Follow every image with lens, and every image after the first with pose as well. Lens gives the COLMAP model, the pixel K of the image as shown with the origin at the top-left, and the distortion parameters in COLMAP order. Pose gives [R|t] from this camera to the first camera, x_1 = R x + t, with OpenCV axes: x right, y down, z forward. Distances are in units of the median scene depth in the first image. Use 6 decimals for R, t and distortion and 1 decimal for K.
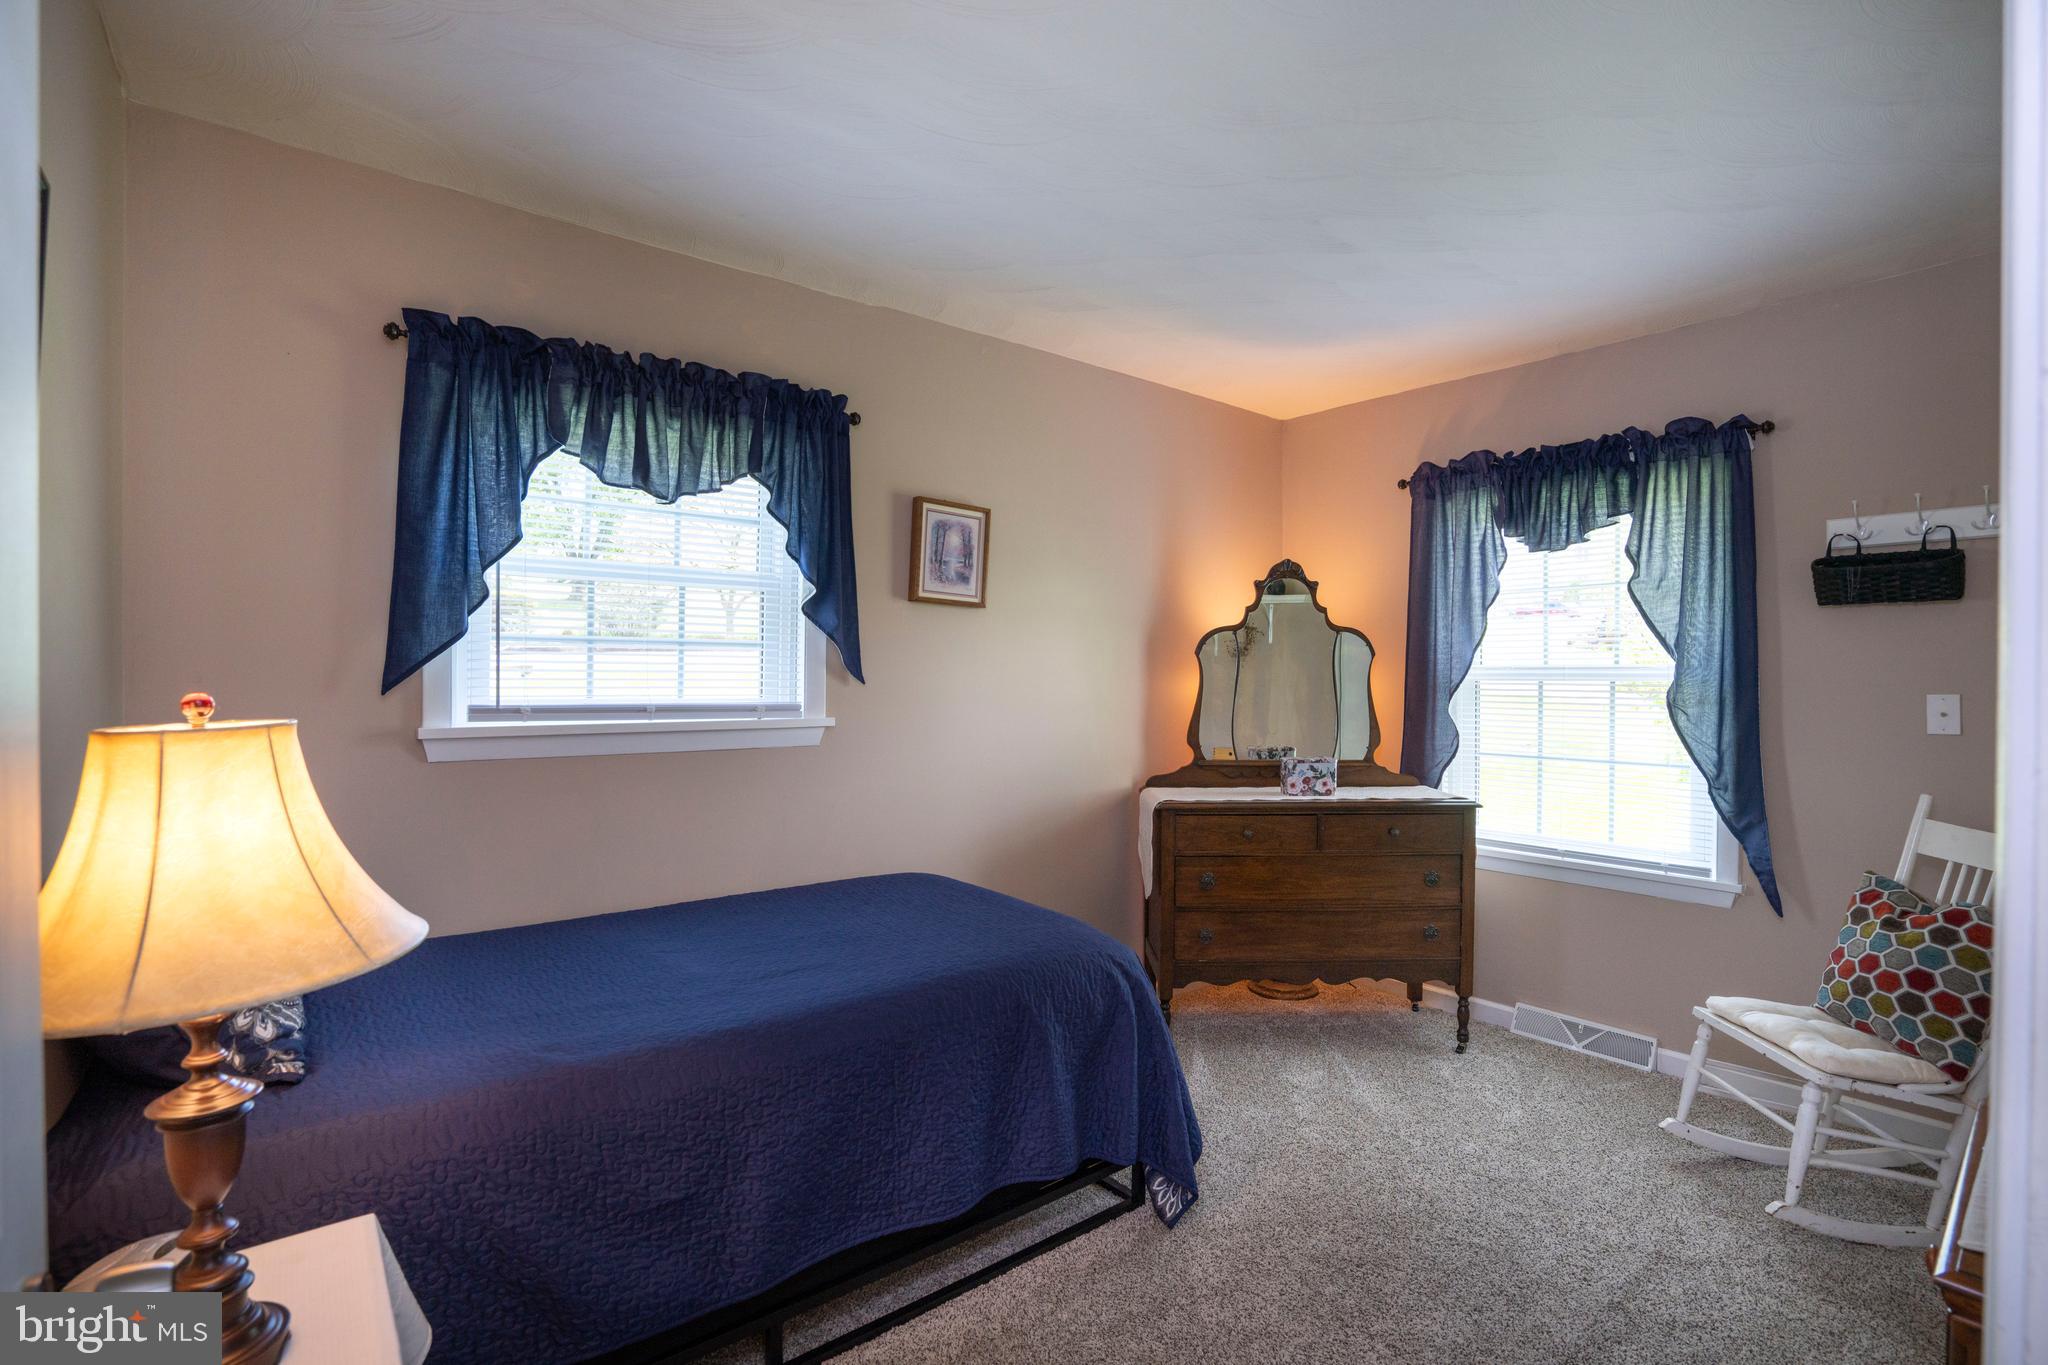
lens RADIAL K [[943.8, 0, 1021.0], [0, 943.8, 687.4], [0, 0, 1]] dist [-0.060700, 0.023325]
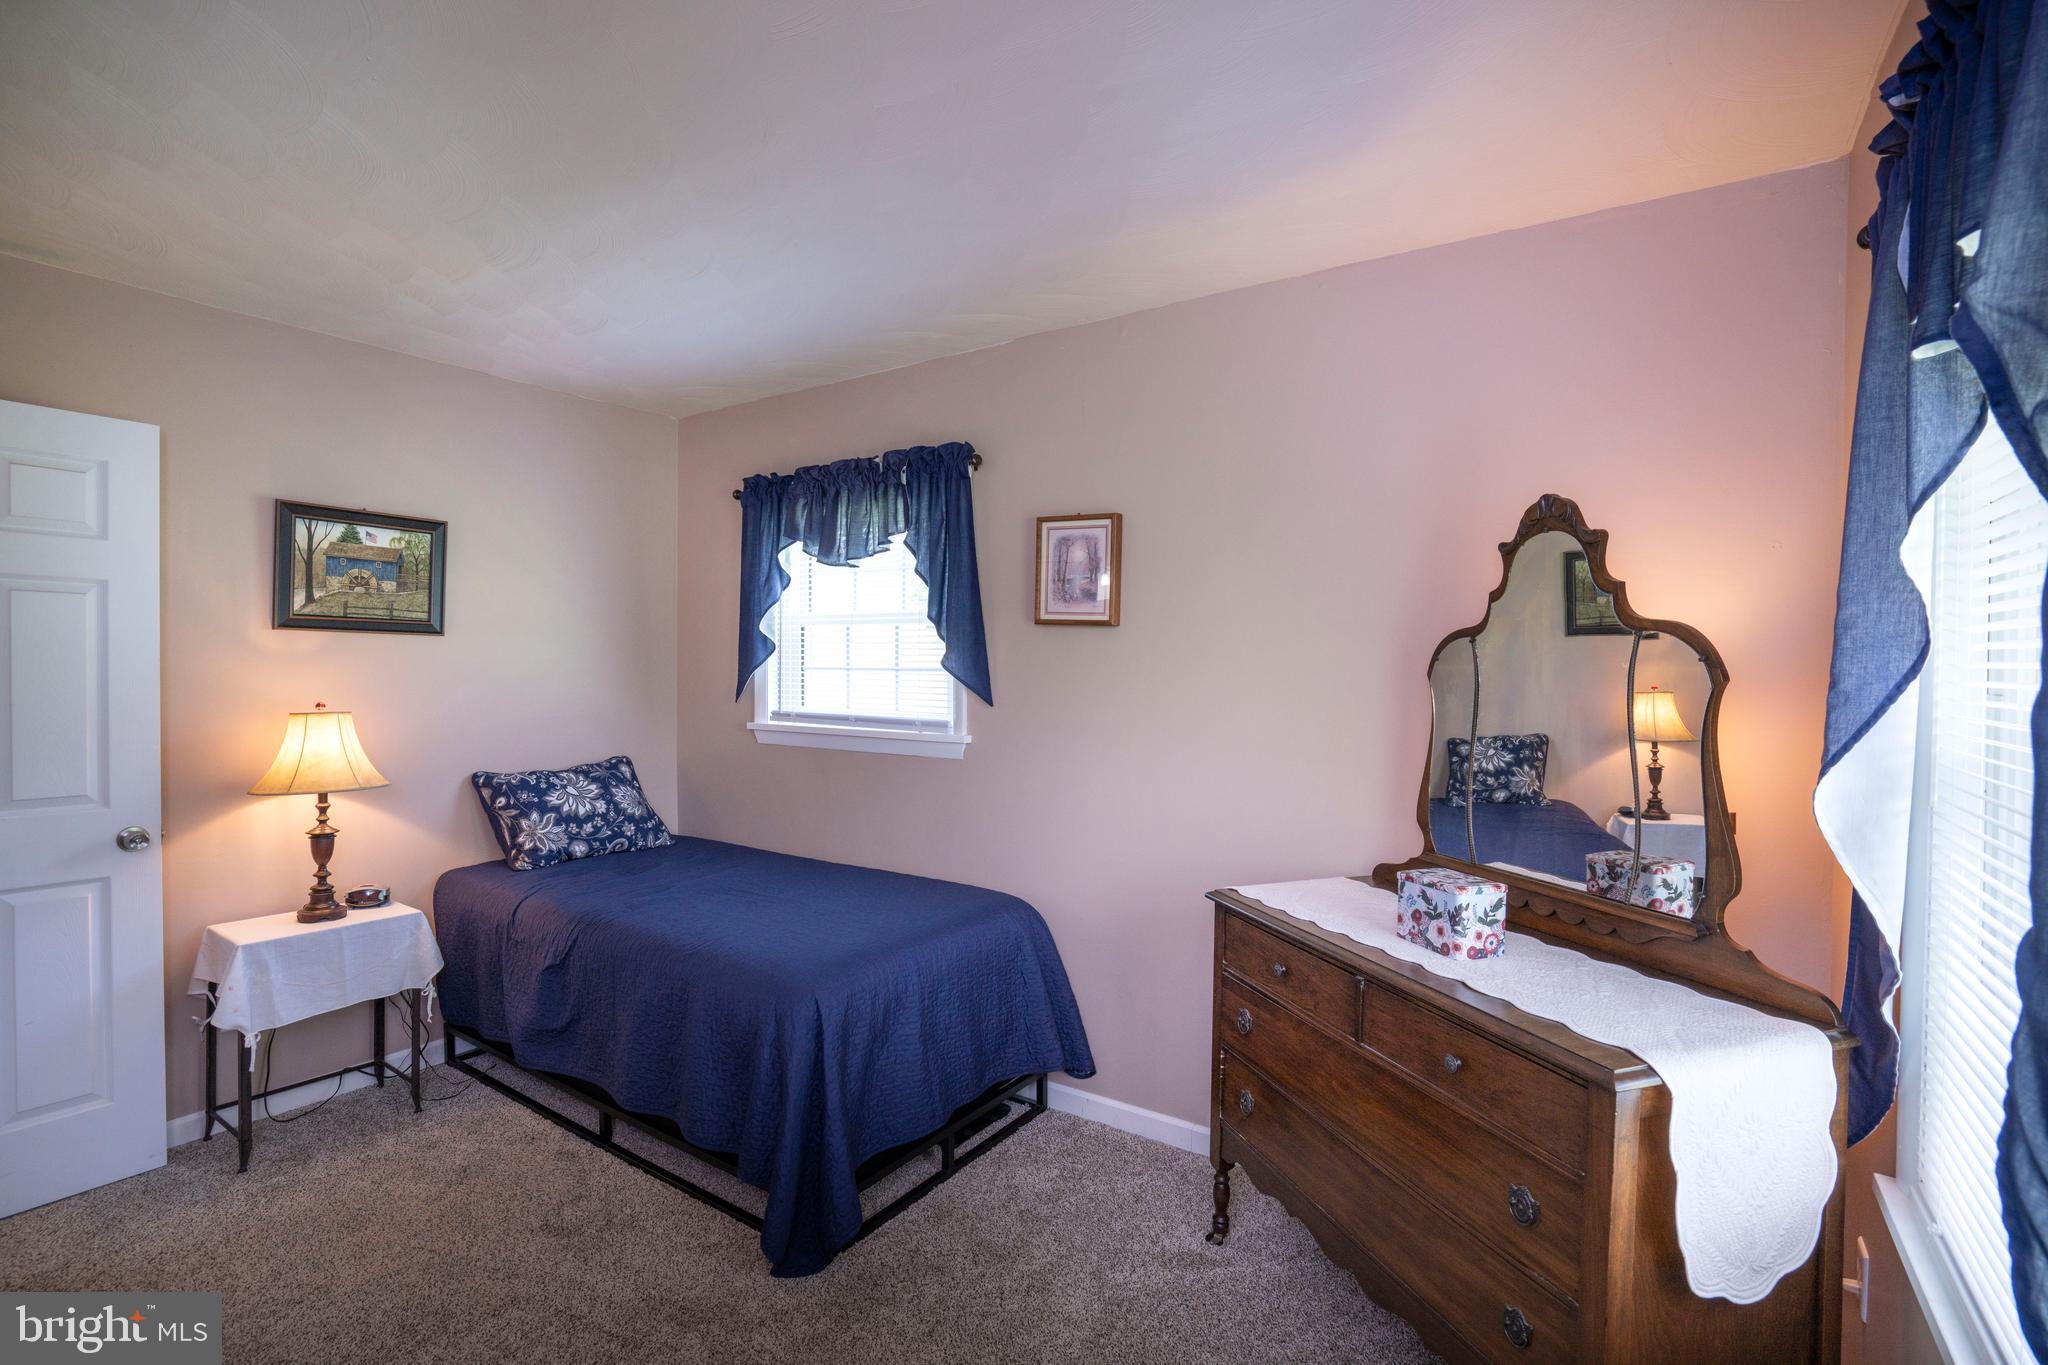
lens RADIAL K [[943.8, 0, 1021.0], [0, 943.8, 687.4], [0, 0, 1]] dist [-0.060700, 0.023325]
pose [[0.301610, 0.022079, -0.953176, 0.818513], [-0.014801, 0.999720, 0.018474, -0.043106], [0.953317, 0.008536, 0.301852, 0.680040]]
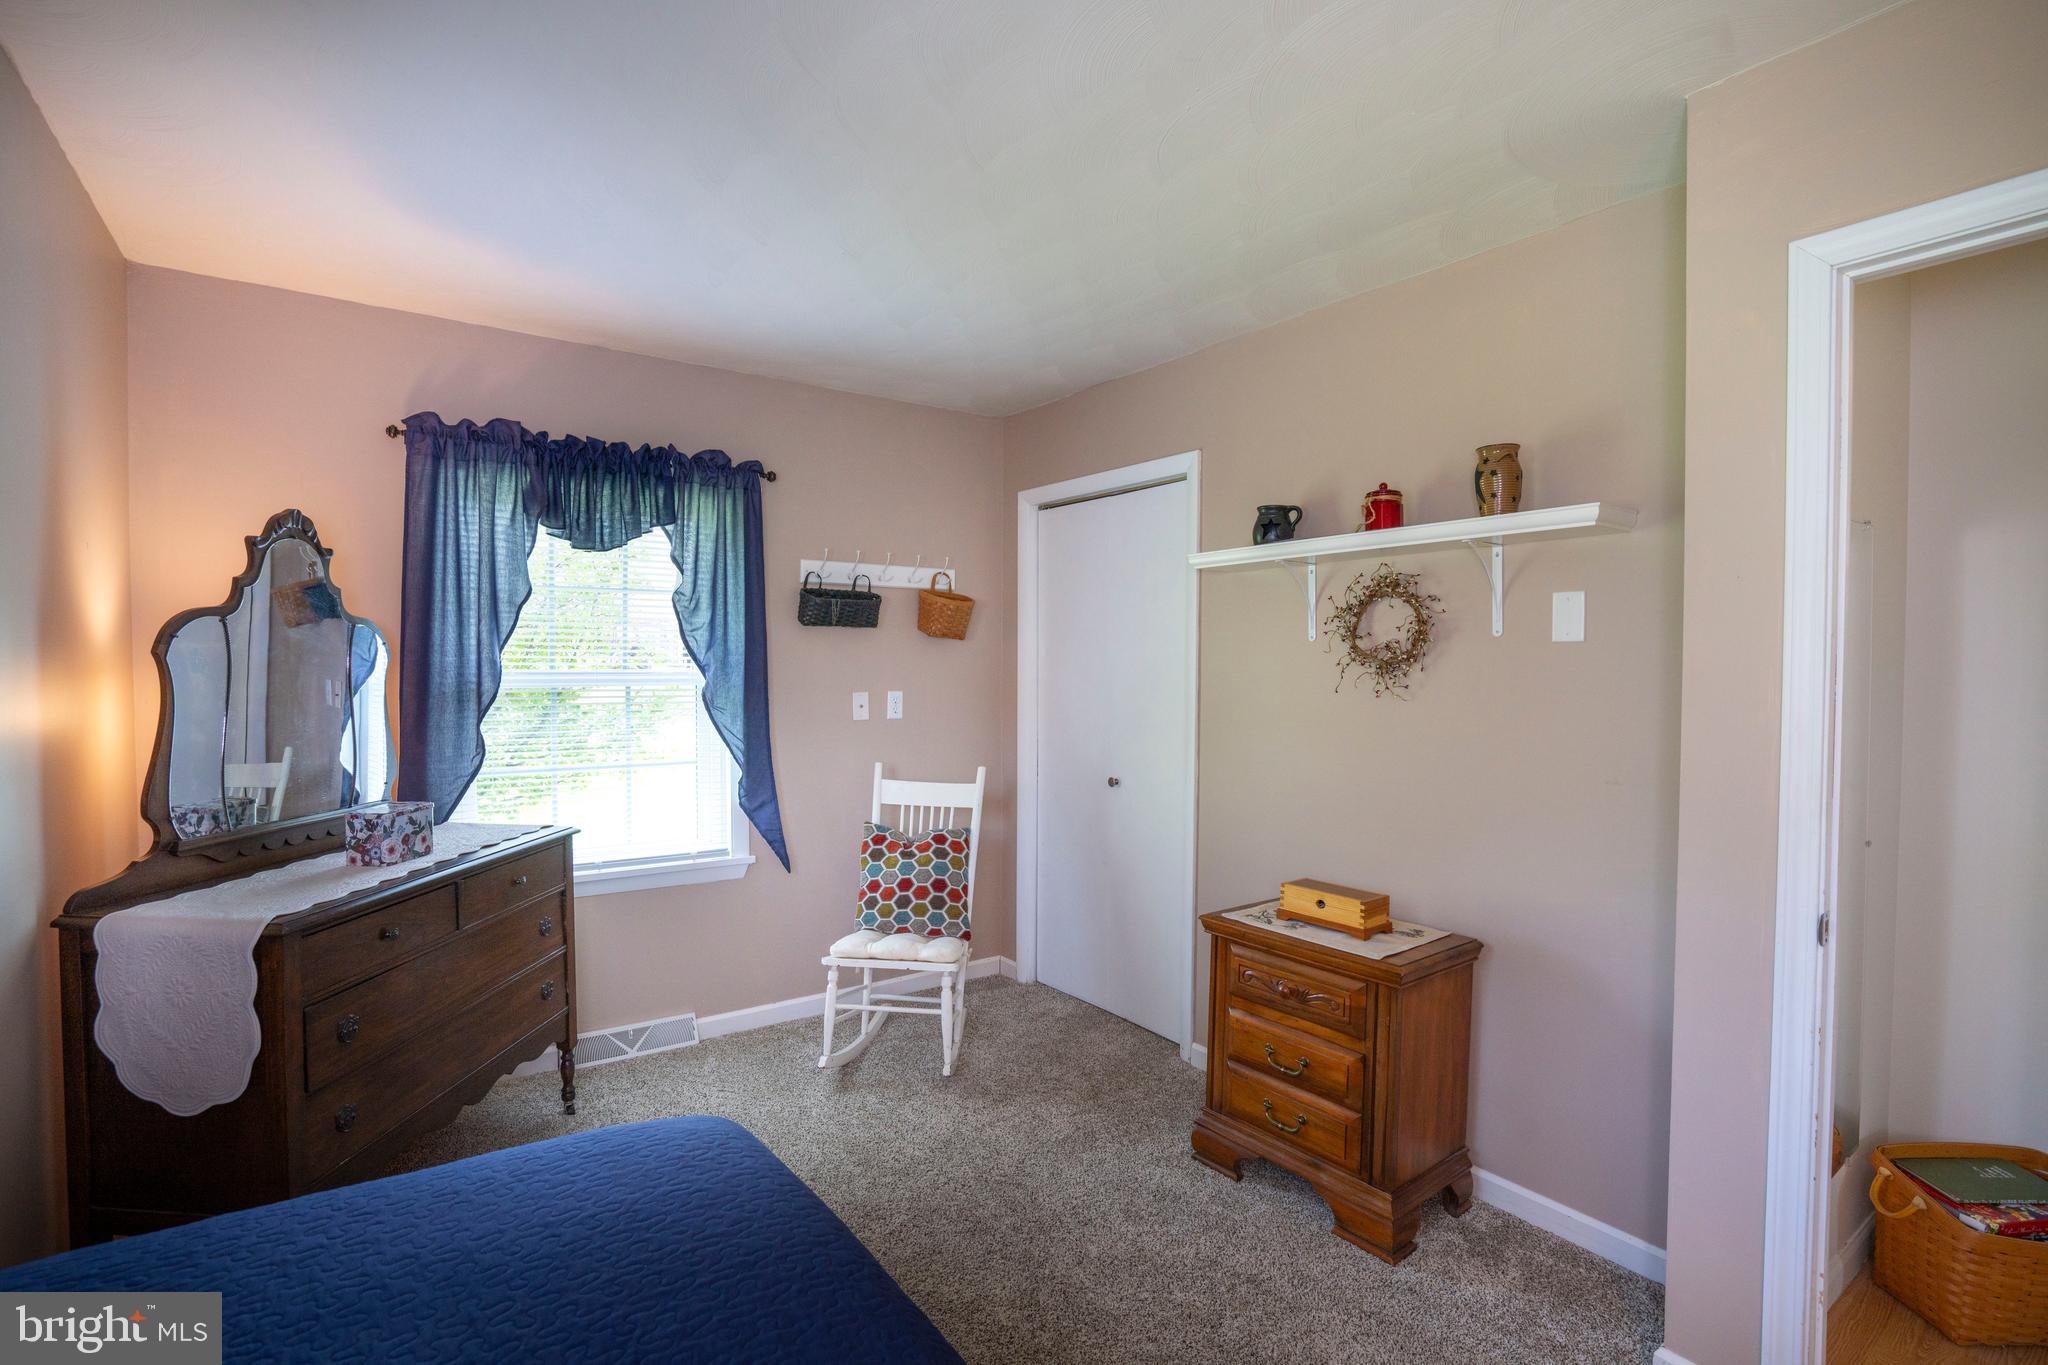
lens RADIAL K [[943.8, 0, 1021.0], [0, 943.8, 687.4], [0, 0, 1]] dist [-0.060700, 0.023325]
pose [[0.056852, -0.027945, 0.997991, -0.387842], [0.006502, 0.999597, 0.027619, -0.033191], [-0.998361, 0.004919, 0.057010, 0.551372]]
